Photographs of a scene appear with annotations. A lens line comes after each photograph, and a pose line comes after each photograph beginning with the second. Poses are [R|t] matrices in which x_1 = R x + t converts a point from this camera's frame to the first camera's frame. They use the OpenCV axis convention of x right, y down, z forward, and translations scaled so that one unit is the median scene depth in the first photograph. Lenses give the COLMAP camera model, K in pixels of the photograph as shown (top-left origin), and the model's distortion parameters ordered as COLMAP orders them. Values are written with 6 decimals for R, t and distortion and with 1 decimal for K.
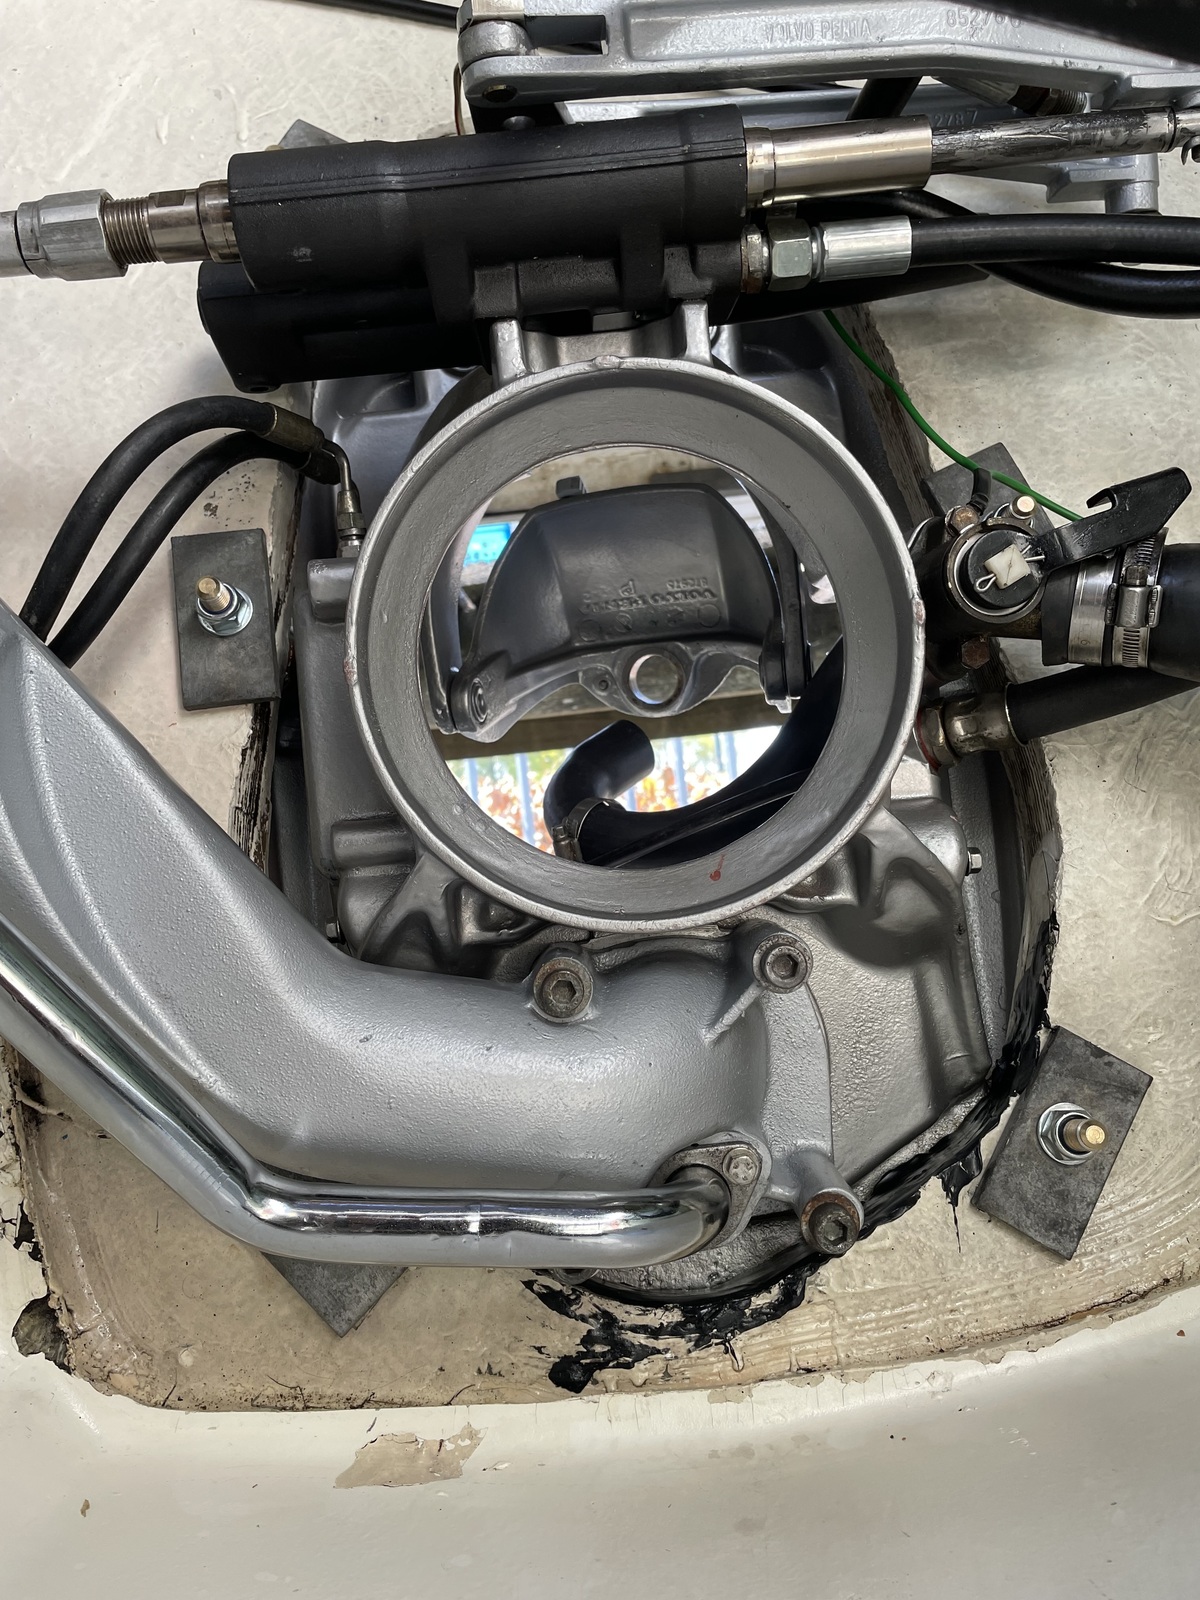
lens RADIAL K [[1214.3, 0, 600.0], [0, 1214.3, 800.0], [0, 0, 1]] dist [0.079752, -0.109029]
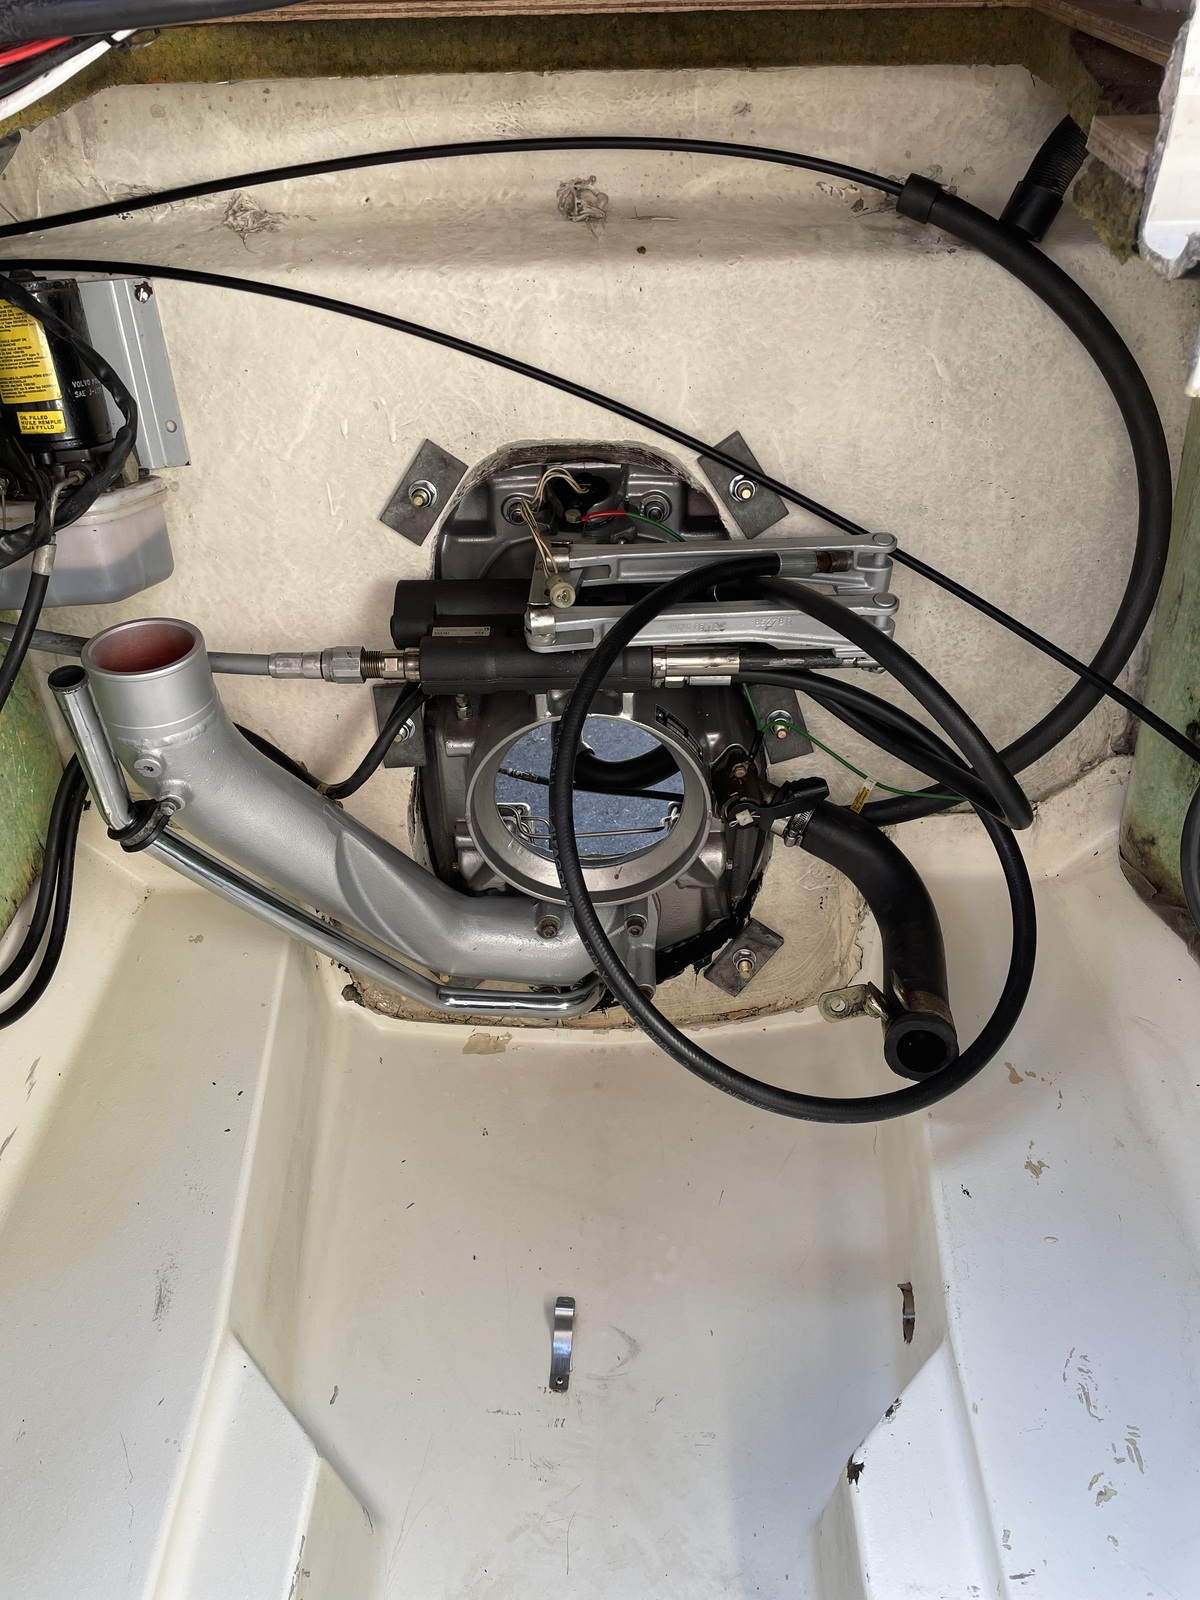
lens RADIAL K [[1214.3, 0, 600.0], [0, 1214.3, 800.0], [0, 0, 1]] dist [0.079752, -0.109029]
pose [[0.996053, 0.083849, 0.029104, -0.015572], [-0.083107, 0.765962, 0.637491, -1.253195], [0.031161, -0.637394, 0.769908, -0.595142]]
